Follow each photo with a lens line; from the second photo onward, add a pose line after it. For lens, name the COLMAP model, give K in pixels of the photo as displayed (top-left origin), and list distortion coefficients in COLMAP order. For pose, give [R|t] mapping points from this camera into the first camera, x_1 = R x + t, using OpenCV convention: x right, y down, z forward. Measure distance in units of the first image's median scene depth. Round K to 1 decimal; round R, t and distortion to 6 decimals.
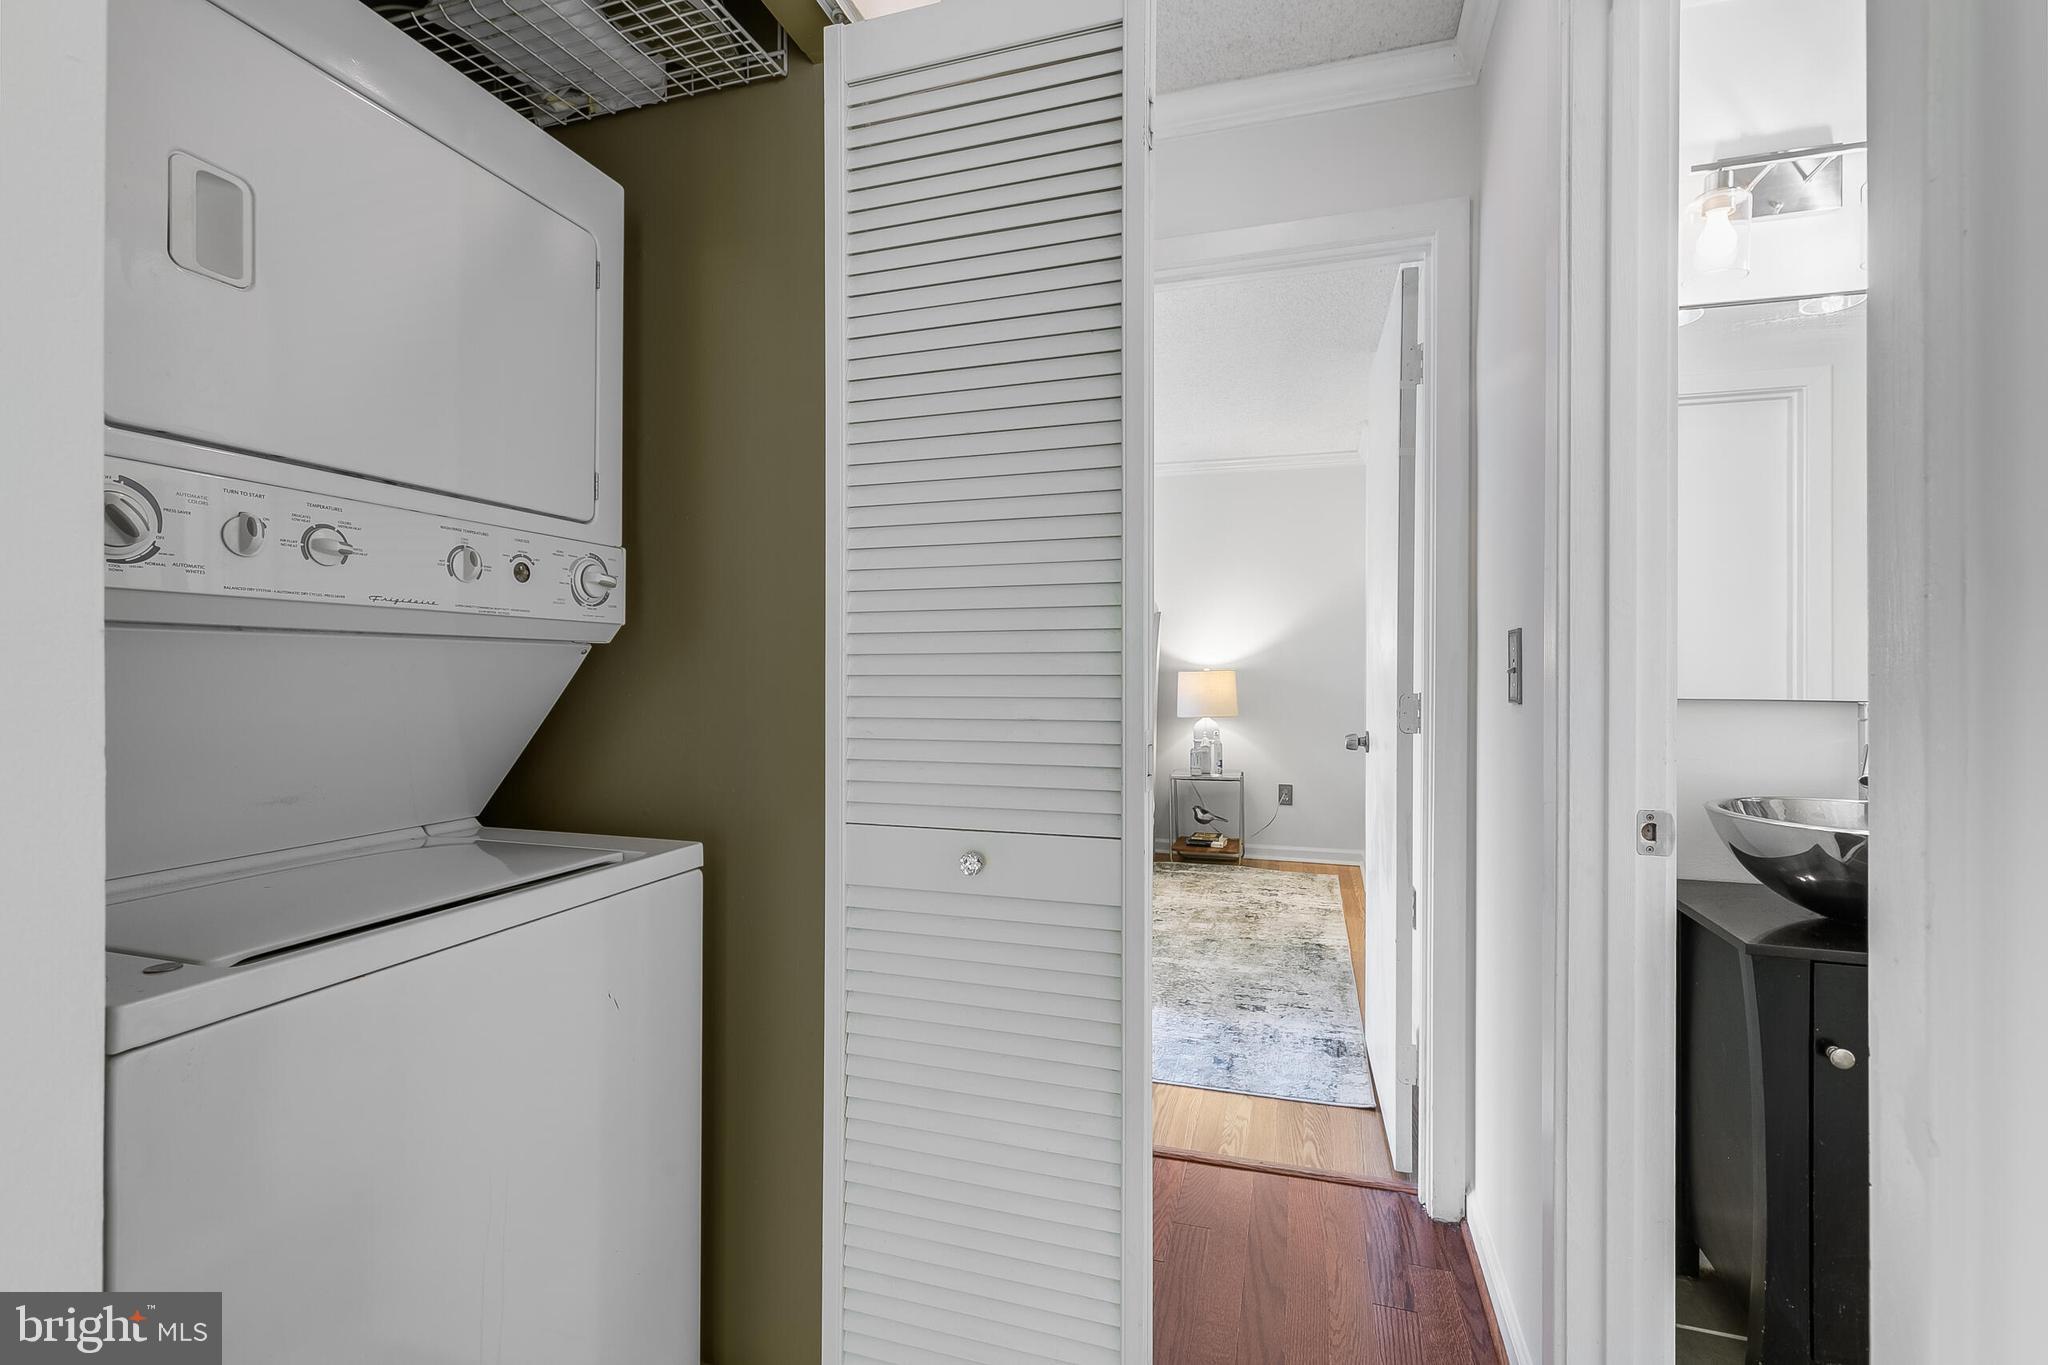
lens RADIAL K [[920.4, 0, 1017.7], [0, 920.4, 672.6], [0, 0, 1]] dist [0.009215, -0.001040]
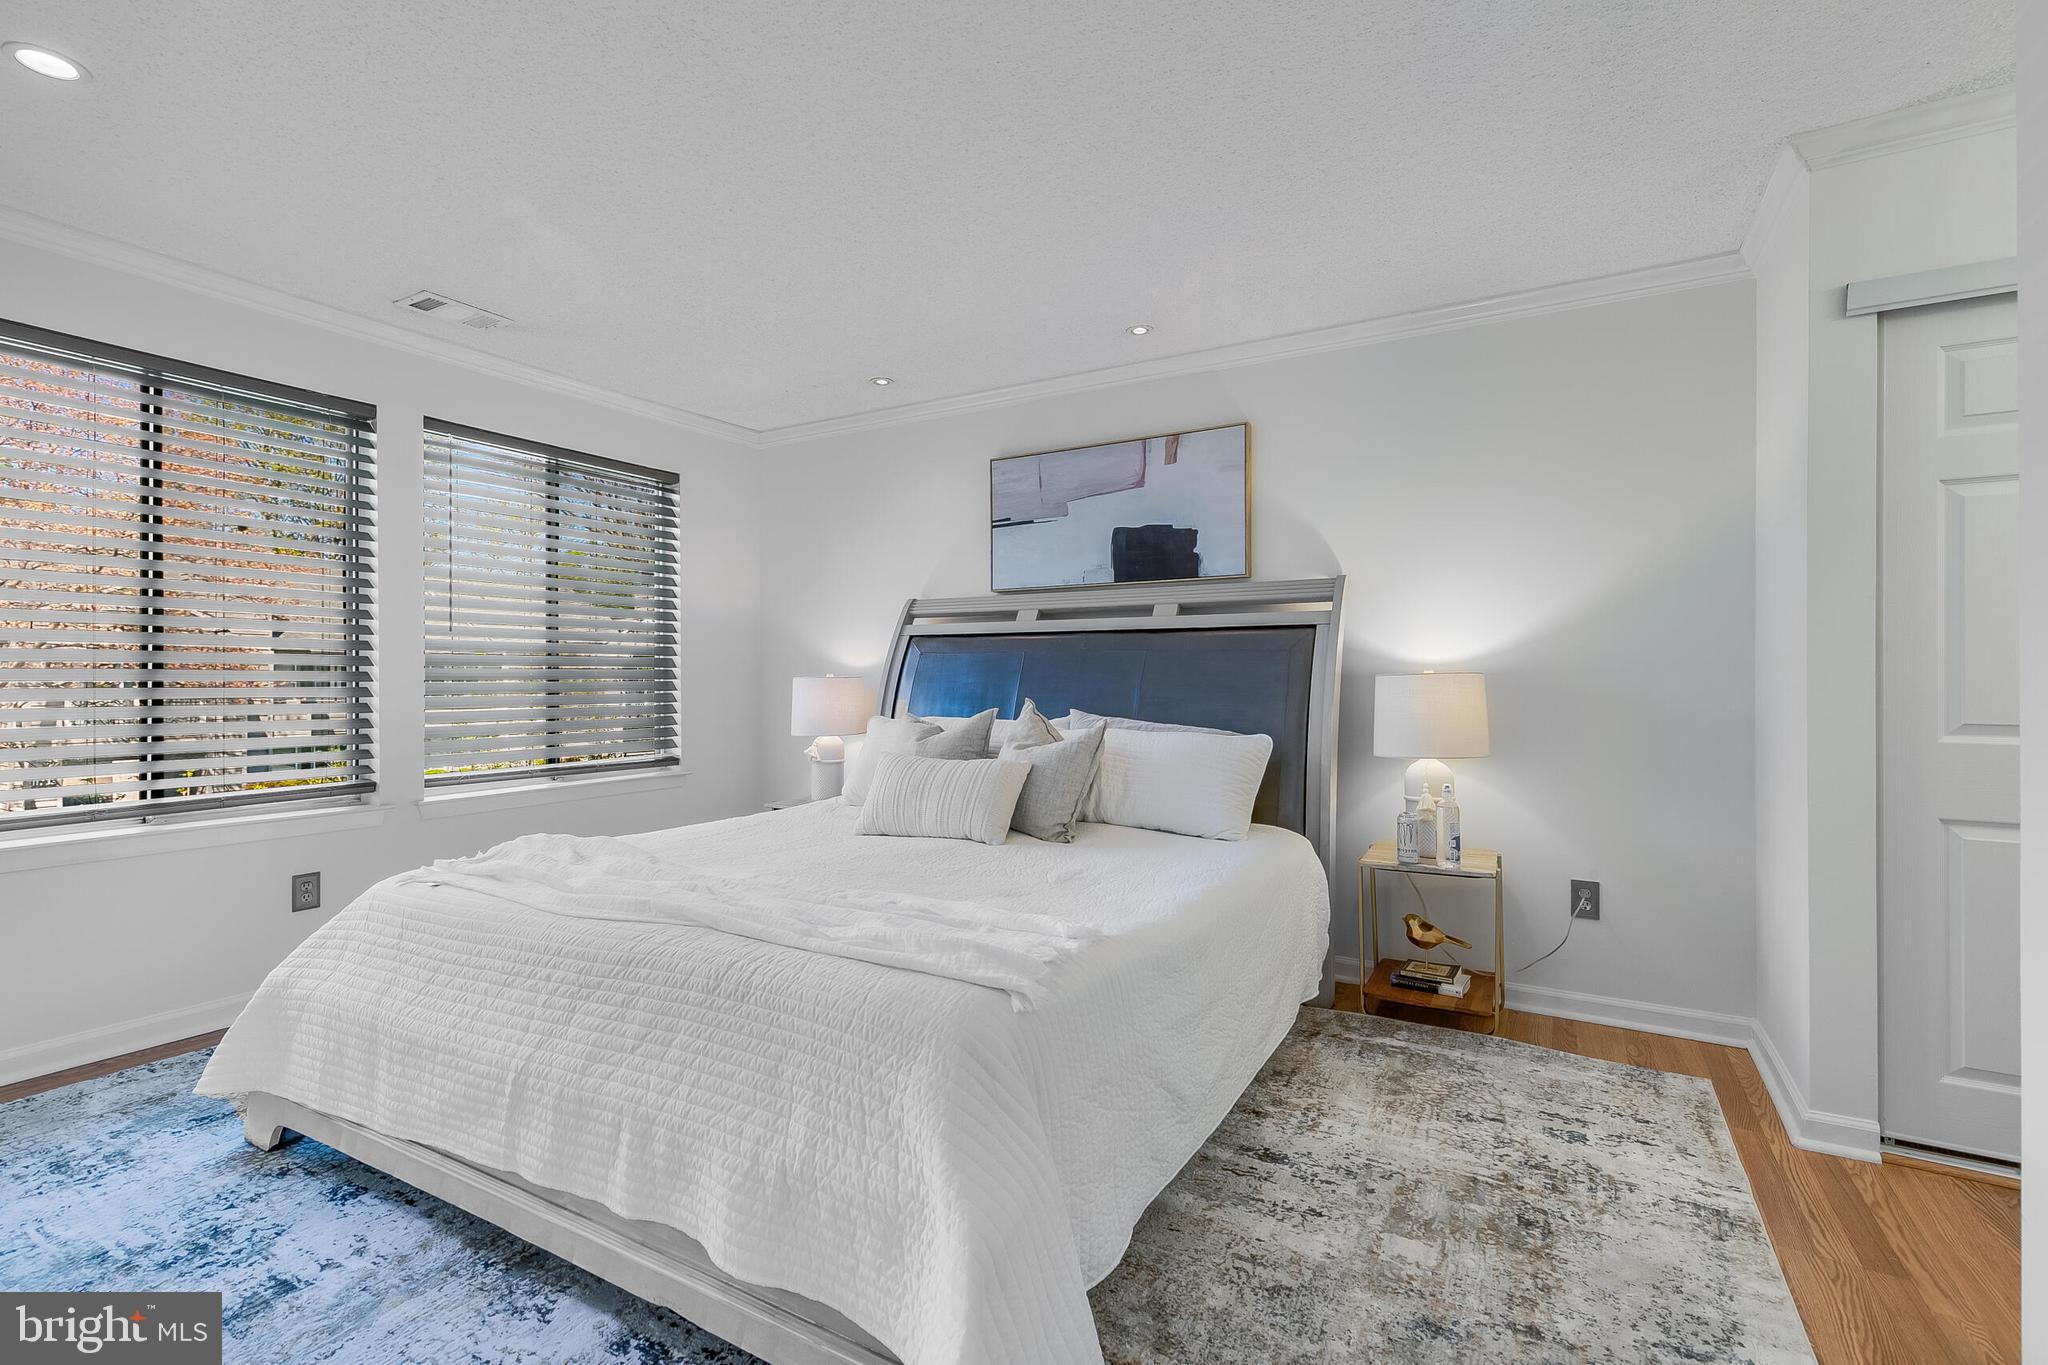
lens RADIAL K [[920.4, 0, 1015.7], [0, 920.4, 657.3], [0, 0, 1]] dist [0.009215, -0.001040]
pose [[0.973743, 0.000917, -0.227647, 0.091275], [-0.005814, 0.999766, -0.020840, 0.001314], [0.227575, 0.021616, 0.973521, 0.410758]]
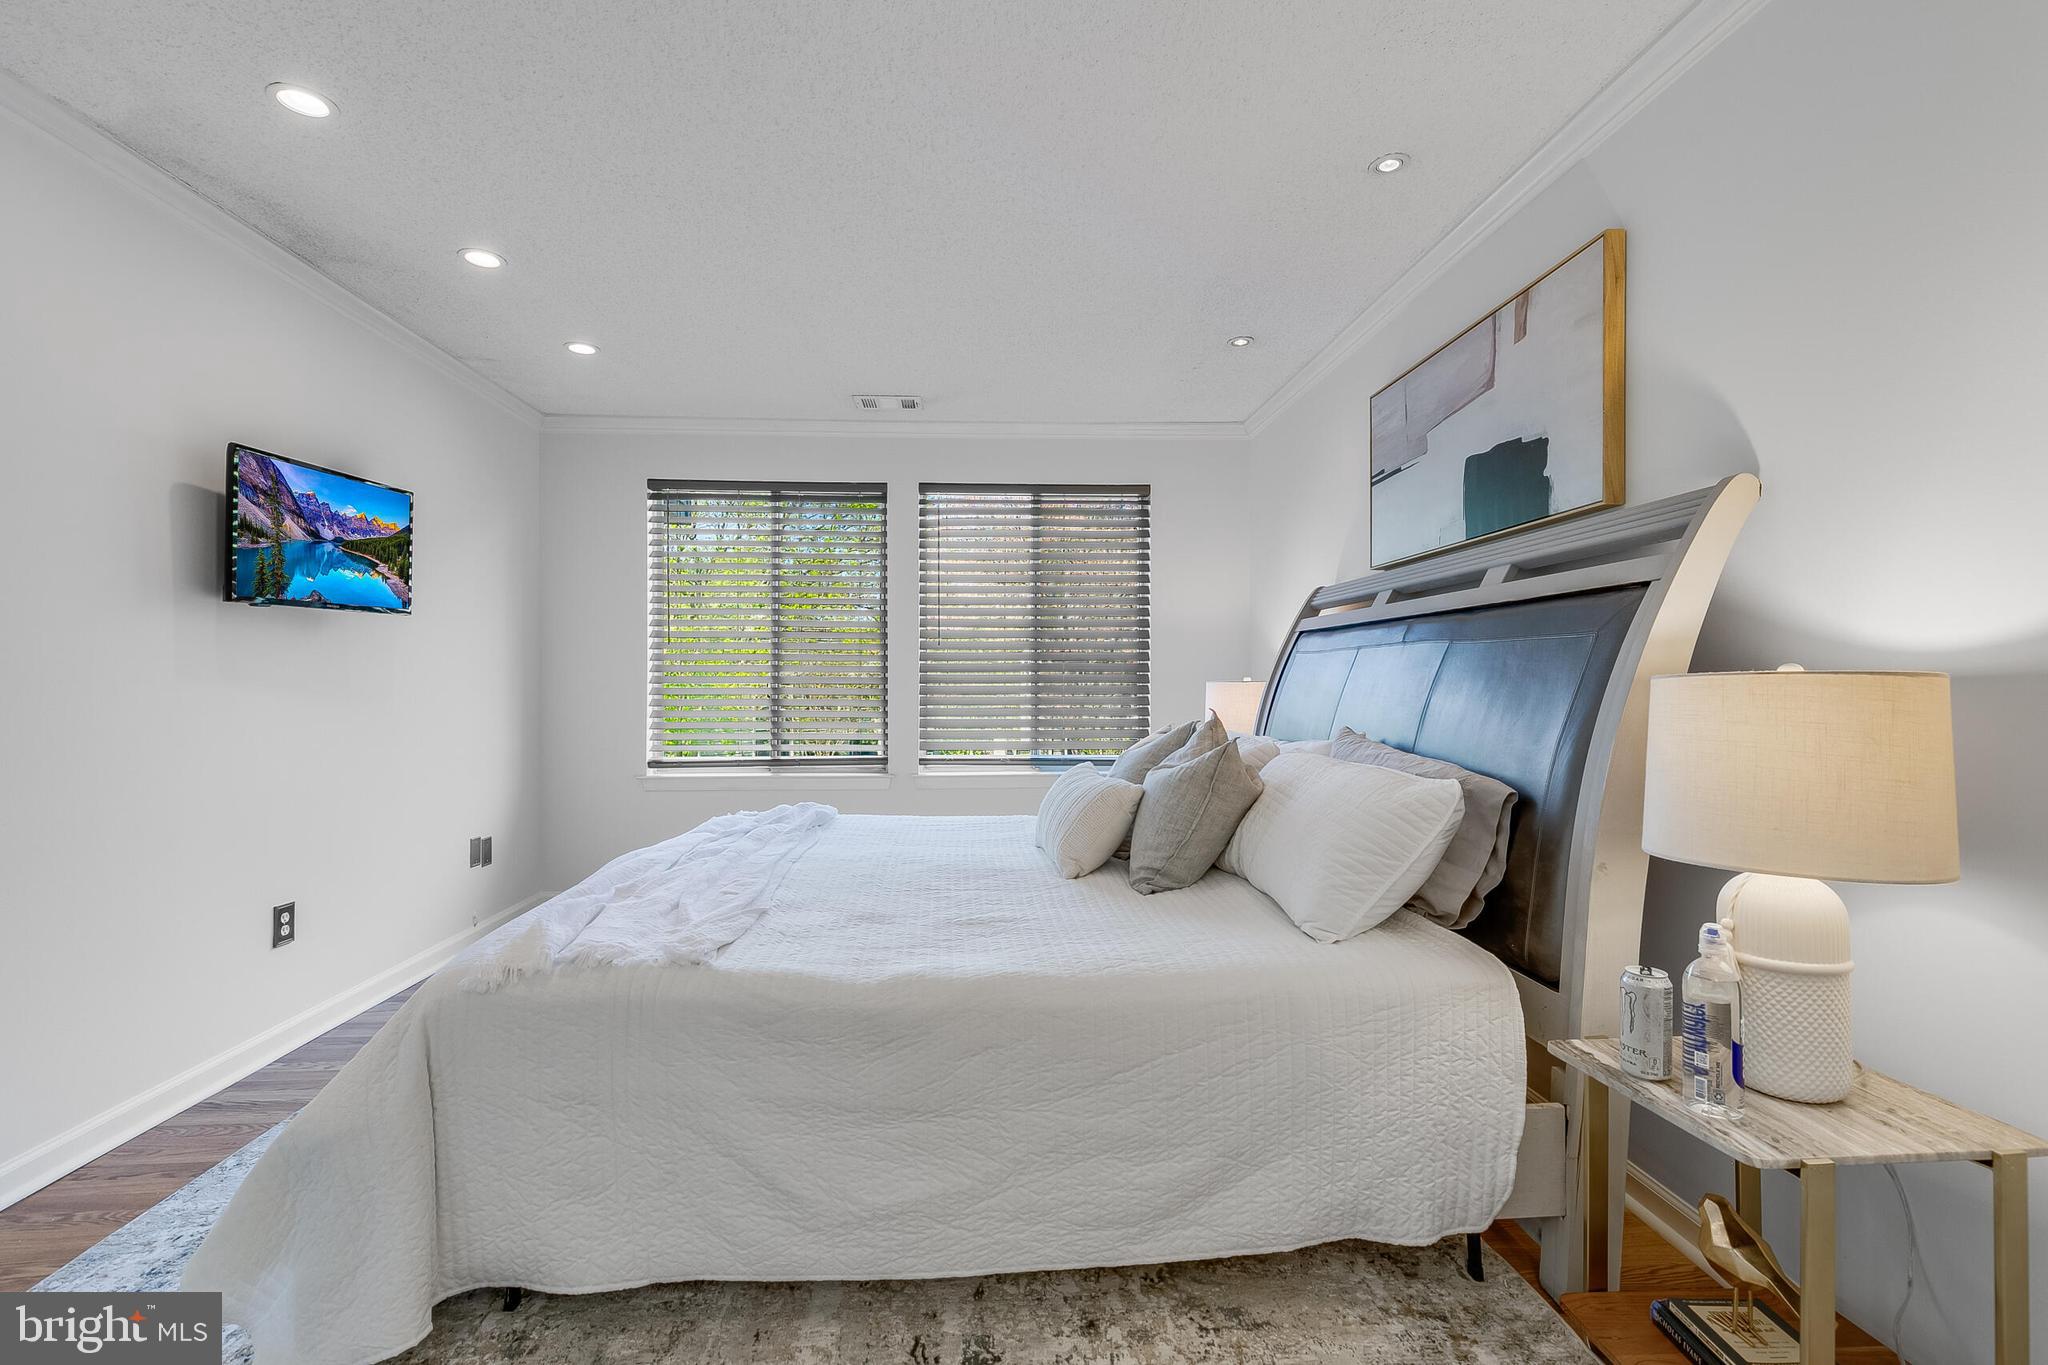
lens RADIAL K [[920.4, 0, 1019.3], [0, 920.4, 669.8], [0, 0, 1]] dist [0.009215, -0.001040]
pose [[0.350185, -0.005511, -0.936664, 0.368510], [-0.002048, 0.999976, -0.006650, -0.000888], [0.936678, 0.004247, 0.350166, 0.733907]]
